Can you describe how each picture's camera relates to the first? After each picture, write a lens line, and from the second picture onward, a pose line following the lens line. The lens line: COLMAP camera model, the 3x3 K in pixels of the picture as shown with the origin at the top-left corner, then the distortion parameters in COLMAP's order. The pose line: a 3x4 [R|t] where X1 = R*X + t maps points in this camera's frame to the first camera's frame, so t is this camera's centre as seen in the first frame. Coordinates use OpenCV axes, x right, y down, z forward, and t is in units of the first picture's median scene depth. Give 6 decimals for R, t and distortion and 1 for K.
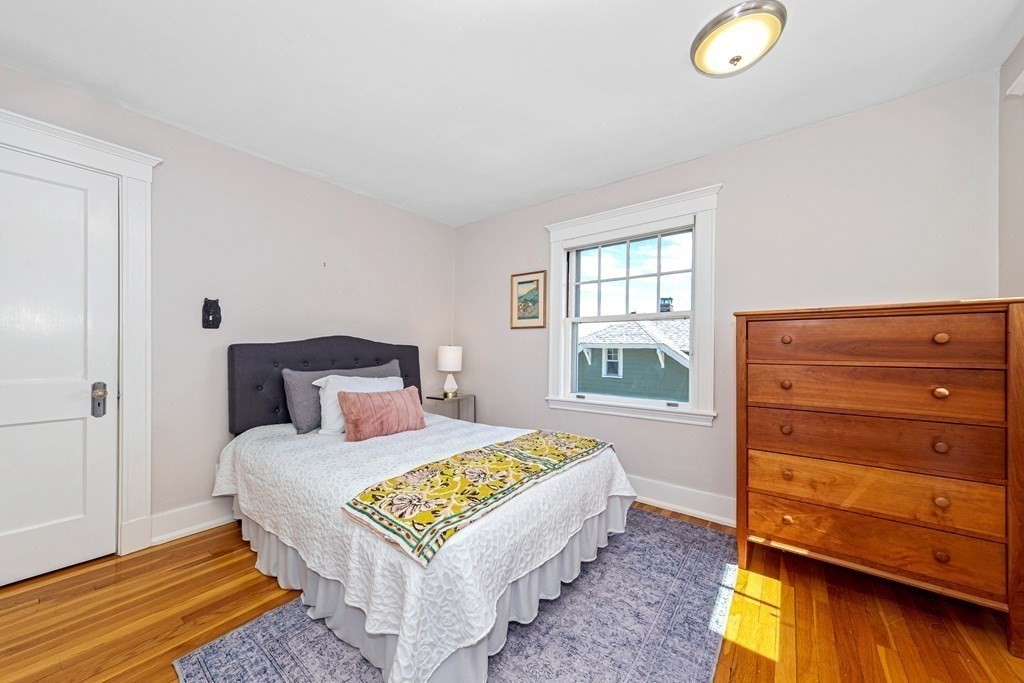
lens RADIAL K [[361.7, 0, 512.3], [0, 361.7, 351.8], [0, 0, 1]] dist [0.012640, -0.000005]
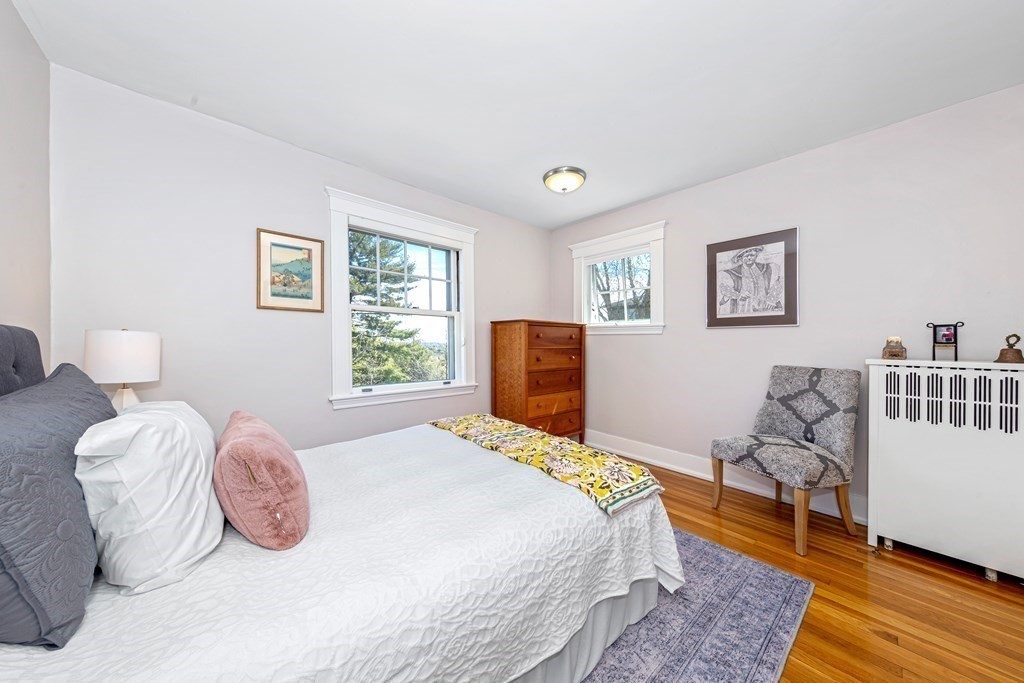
lens RADIAL K [[332.5, 0, 512.0], [0, 332.5, 341.5], [0, 0, 1]] dist [0.000411, 0.000017]
pose [[0.192500, -0.001321, 0.981296, -0.639592], [0.000440, 0.999999, 0.001260, -0.002879], [-0.981297, 0.000189, 0.192500, 0.514561]]
